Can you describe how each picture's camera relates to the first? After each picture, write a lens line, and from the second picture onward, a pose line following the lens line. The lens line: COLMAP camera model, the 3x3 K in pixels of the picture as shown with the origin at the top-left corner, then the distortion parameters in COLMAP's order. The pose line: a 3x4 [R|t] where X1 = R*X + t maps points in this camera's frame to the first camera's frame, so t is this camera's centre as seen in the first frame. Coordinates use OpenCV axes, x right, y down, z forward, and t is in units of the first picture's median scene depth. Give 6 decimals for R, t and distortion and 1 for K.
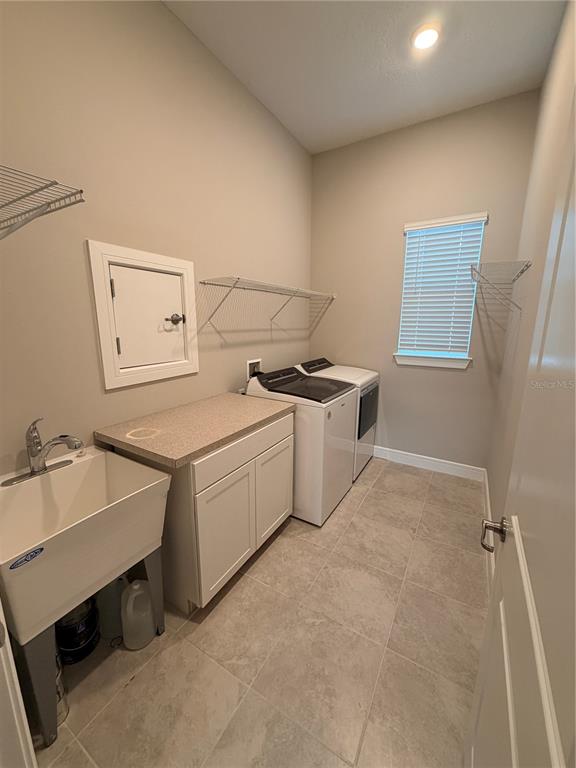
lens RADIAL K [[306.3, 0, 288.0], [0, 306.3, 384.0], [0, 0, 1]] dist [-0.000108, -0.000012]
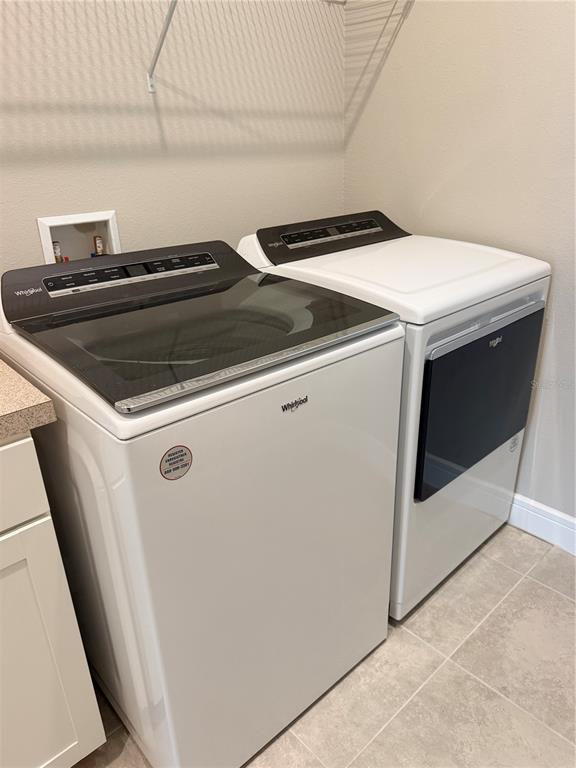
lens RADIAL K [[551.6, 0, 288.0], [0, 551.6, 384.0], [0, 0, 1]] dist [0.026699, -0.002728]
pose [[0.959017, 0.082480, -0.271079, 0.233975], [-0.025684, 0.978062, 0.206727, -0.030554], [0.282182, -0.191292, 0.940096, 0.471376]]
